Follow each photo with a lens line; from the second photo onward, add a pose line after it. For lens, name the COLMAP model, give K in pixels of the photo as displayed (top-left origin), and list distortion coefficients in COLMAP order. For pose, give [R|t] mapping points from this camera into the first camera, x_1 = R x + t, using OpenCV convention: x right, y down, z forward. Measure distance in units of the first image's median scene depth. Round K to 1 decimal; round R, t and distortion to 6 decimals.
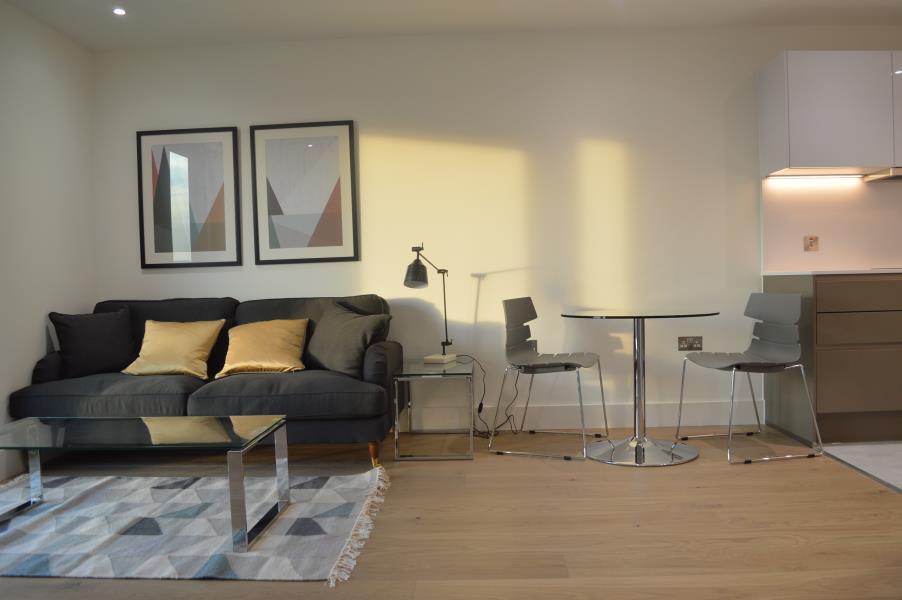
lens RADIAL K [[723.6, 0, 451.0], [0, 723.6, 300.0], [0, 0, 1]] dist [-0.069317, -0.004120]
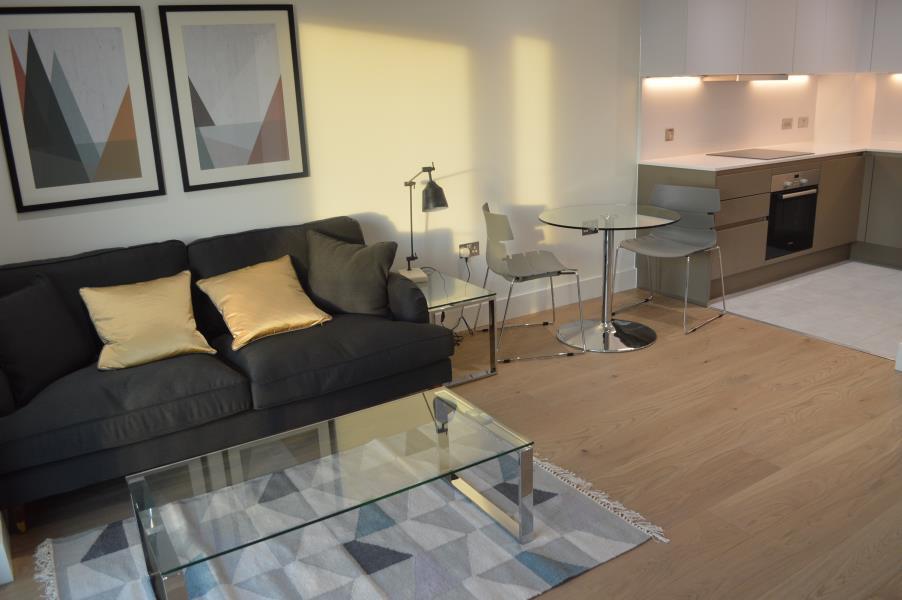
lens RADIAL K [[723.6, 0, 451.0], [0, 723.6, 300.0], [0, 0, 1]] dist [-0.069317, -0.004120]
pose [[0.819448, -0.171251, 0.546971, -0.487043], [0.034522, 0.967334, 0.251143, -0.122569], [-0.572112, -0.186916, 0.798592, 0.191452]]
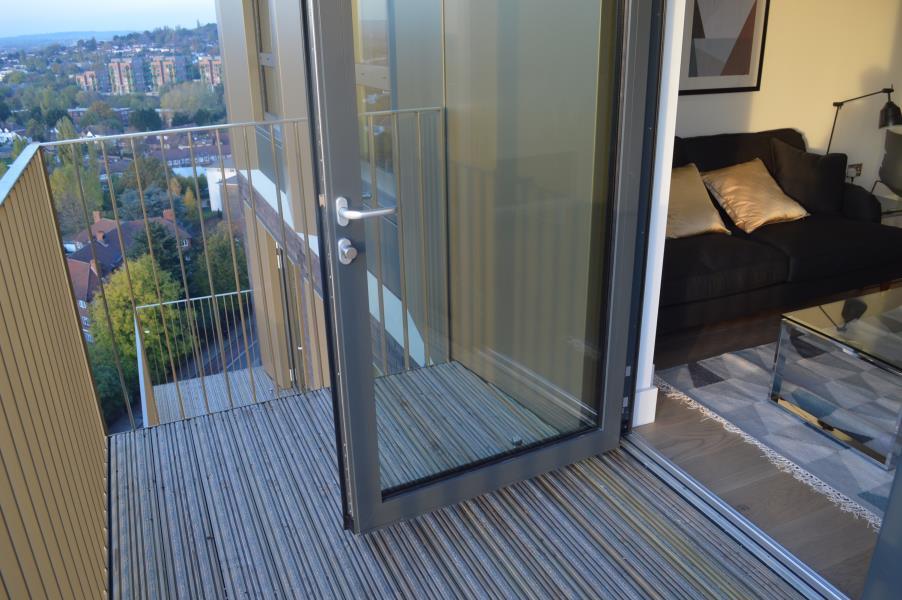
lens RADIAL K [[723.6, 0, 451.0], [0, 723.6, 300.0], [0, 0, 1]] dist [-0.069317, -0.004120]
pose [[0.892717, -0.146690, 0.426074, -0.946371], [0.000246, 0.945689, 0.325071, -0.098989], [-0.450618, -0.290092, 0.844269, 0.307169]]
